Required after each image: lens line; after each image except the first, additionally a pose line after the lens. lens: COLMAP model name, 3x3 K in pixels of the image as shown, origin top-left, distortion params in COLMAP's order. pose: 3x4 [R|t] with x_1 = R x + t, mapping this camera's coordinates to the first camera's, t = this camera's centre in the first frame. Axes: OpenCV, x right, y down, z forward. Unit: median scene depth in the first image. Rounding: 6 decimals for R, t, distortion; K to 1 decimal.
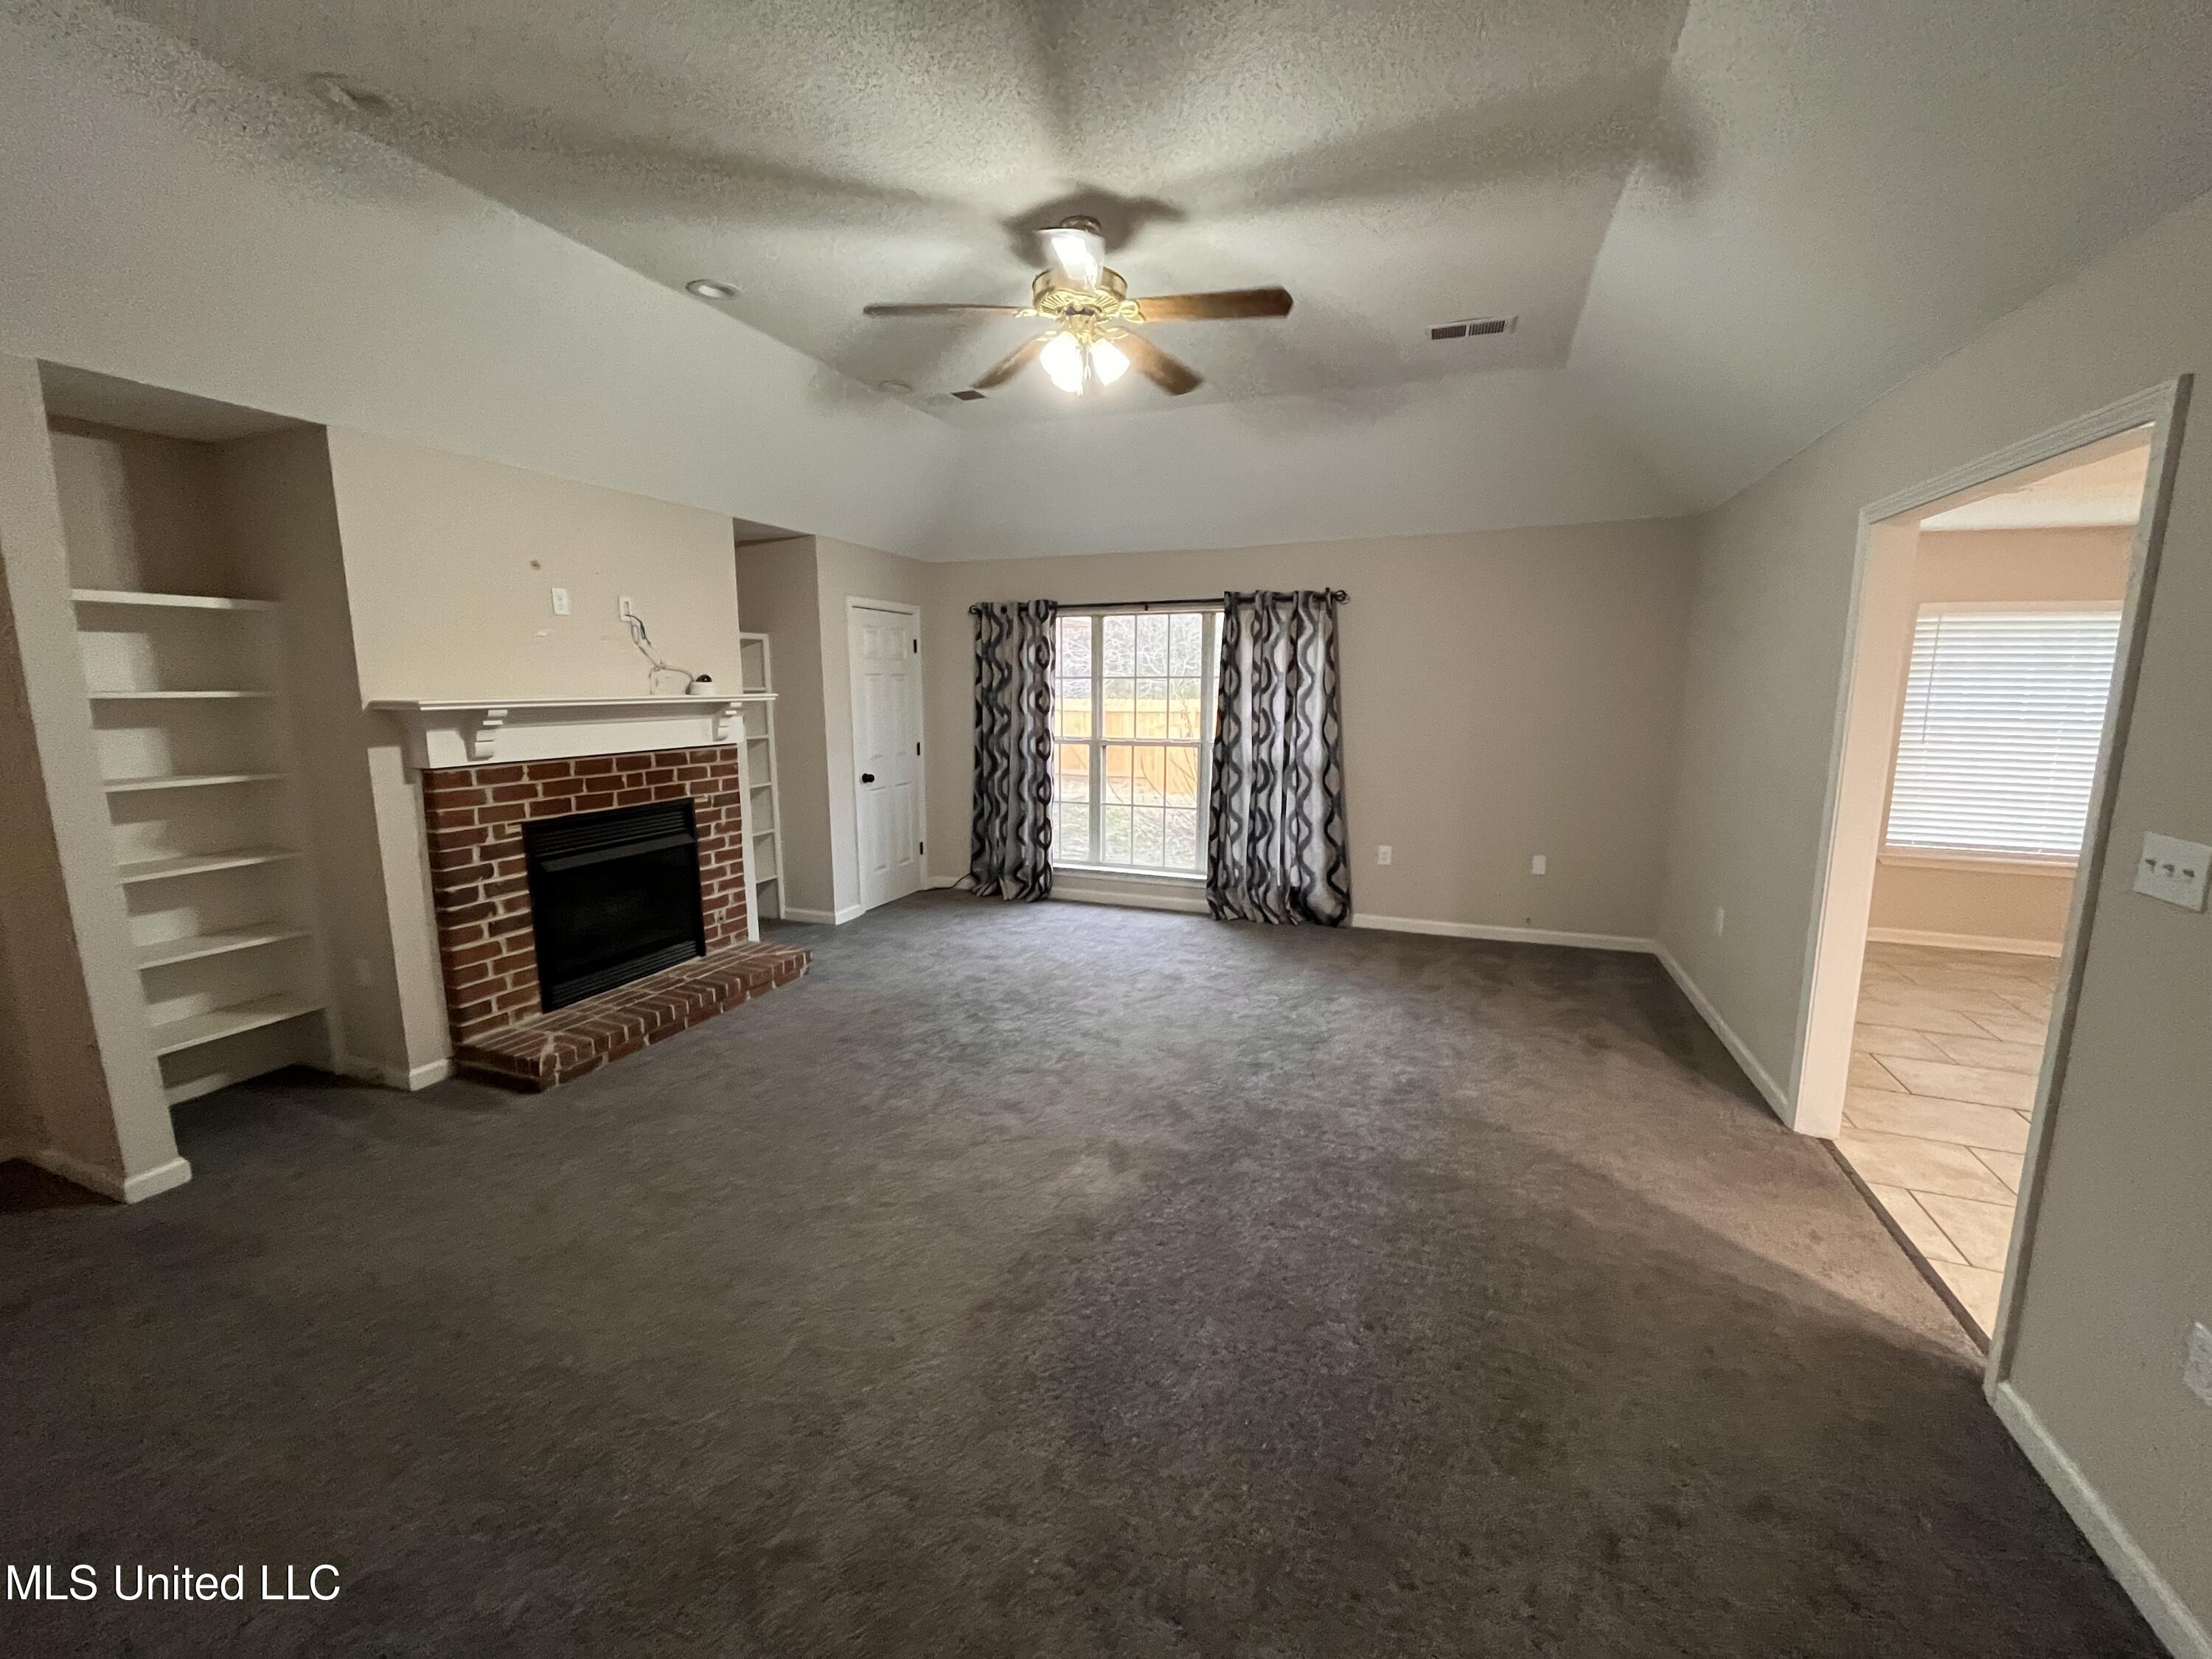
lens RADIAL K [[888.4, 0, 1097.8], [0, 888.4, 822.1], [0, 0, 1]] dist [-0.006904, 0.000848]
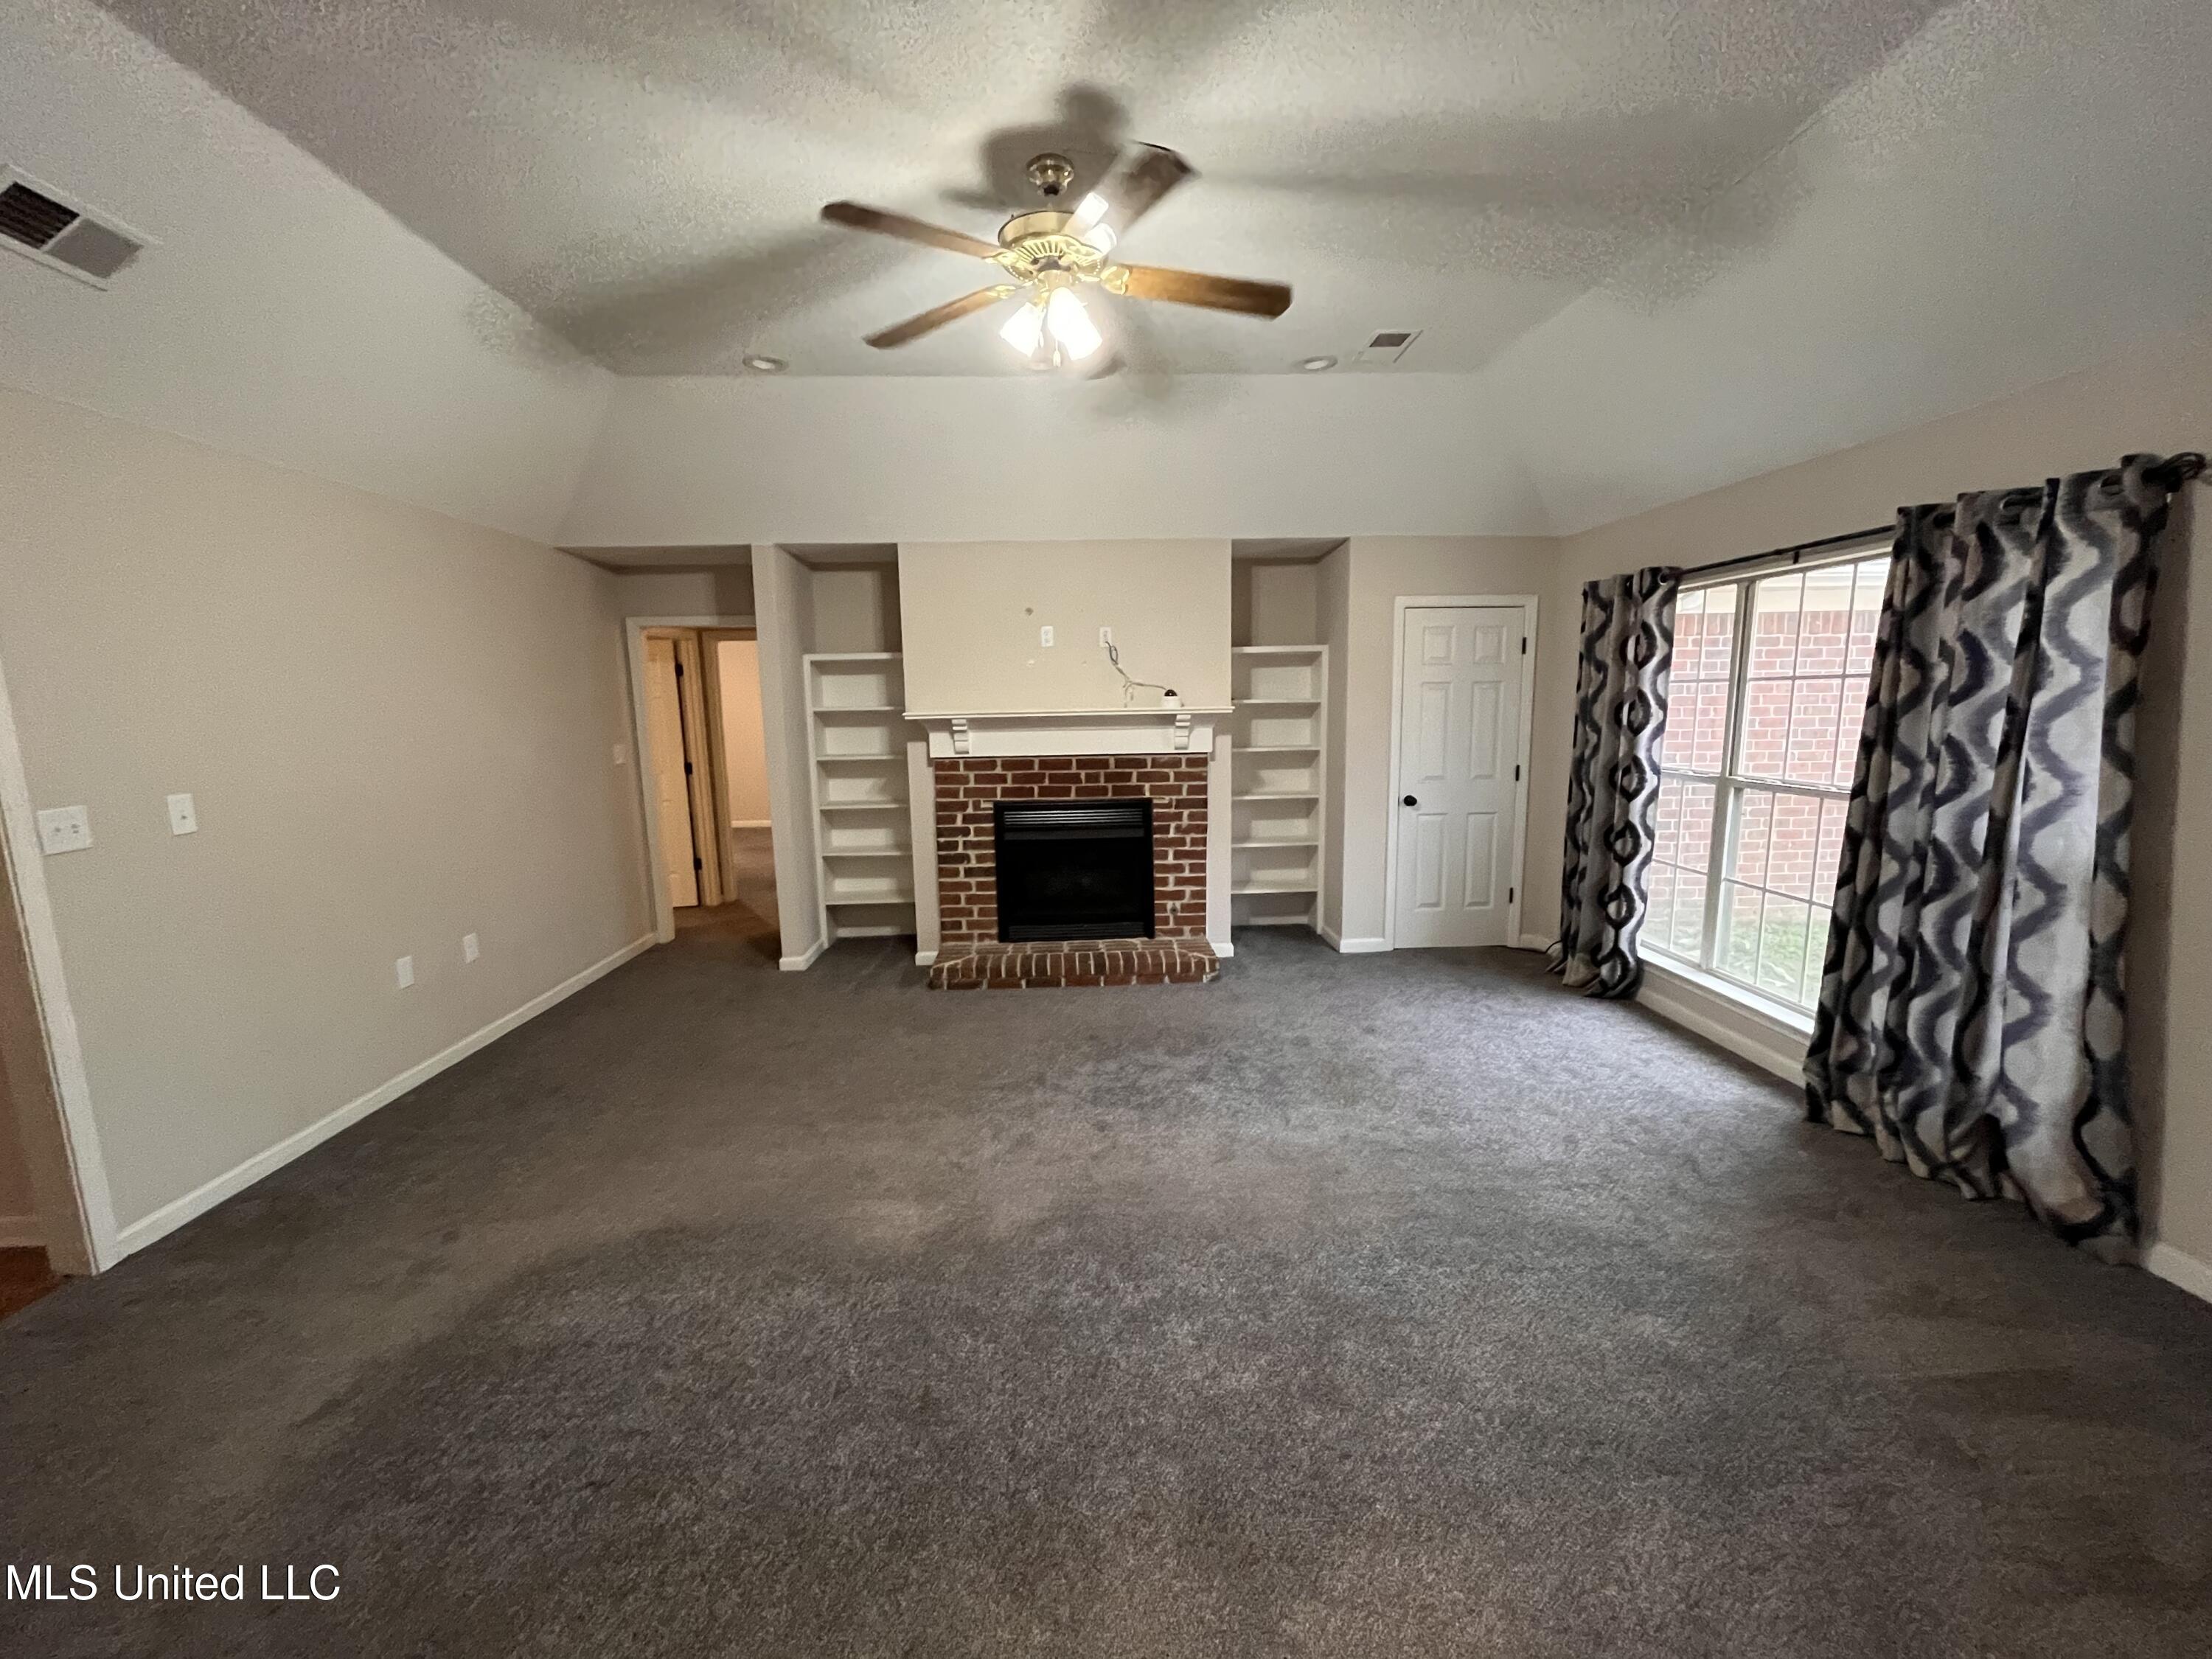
lens RADIAL K [[888.4, 0, 1103.4], [0, 888.4, 817.5], [0, 0, 1]] dist [-0.006904, 0.000848]
pose [[0.407811, 0.113408, -0.905996, 0.540130], [-0.124878, 0.989860, 0.067695, -0.071123], [0.904486, 0.085532, 0.417838, 0.464070]]
